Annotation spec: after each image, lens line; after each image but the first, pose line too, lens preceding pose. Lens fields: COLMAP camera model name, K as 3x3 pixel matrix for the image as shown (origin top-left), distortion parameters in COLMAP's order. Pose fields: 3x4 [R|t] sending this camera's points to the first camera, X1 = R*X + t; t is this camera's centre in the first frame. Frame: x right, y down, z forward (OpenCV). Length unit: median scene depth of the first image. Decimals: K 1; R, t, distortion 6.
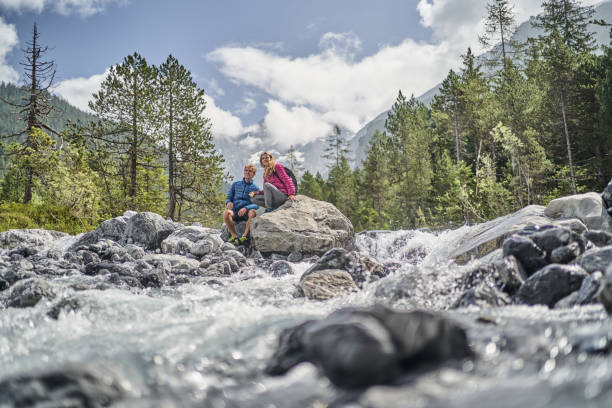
lens RADIAL K [[631.1, 0, 314.1], [0, 631.1, 201.3], [0, 0, 1]] dist [0.007313, 0.000000]
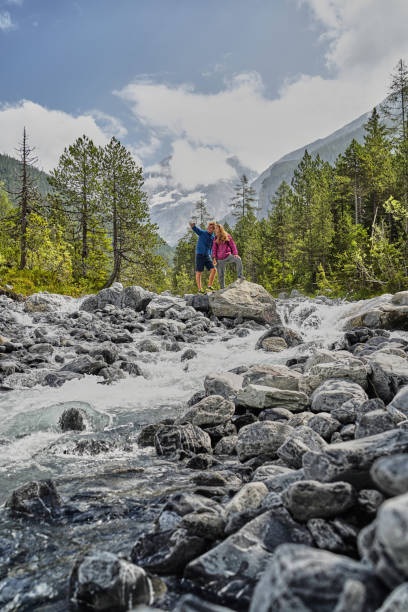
lens RADIAL K [[631.1, 0, 203.3], [0, 631.1, 308.0], [0, 0, 1]] dist [0.007313, 0.000000]
pose [[0.999672, 0.018879, -0.017320, -0.033444], [-0.017000, 0.994554, 0.102830, -0.038040], [0.019167, -0.102502, 0.994548, -0.210239]]
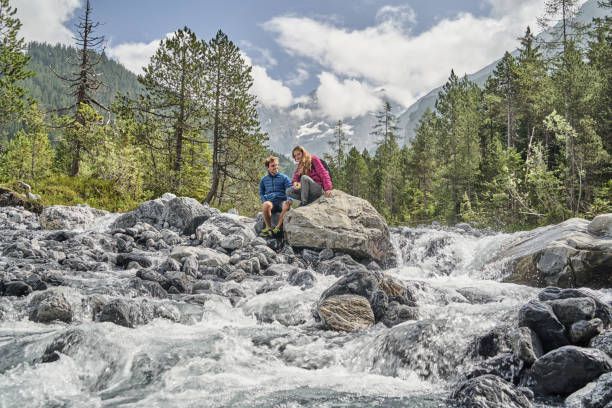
lens RADIAL K [[631.1, 0, 308.6], [0, 631.1, 199.9], [0, 0, 1]] dist [0.007313, 0.000000]
pose [[0.995436, 0.051409, -0.080399, 0.006258], [-0.048073, 0.997923, 0.042890, -0.013730], [0.082437, -0.038830, 0.995840, 0.005751]]
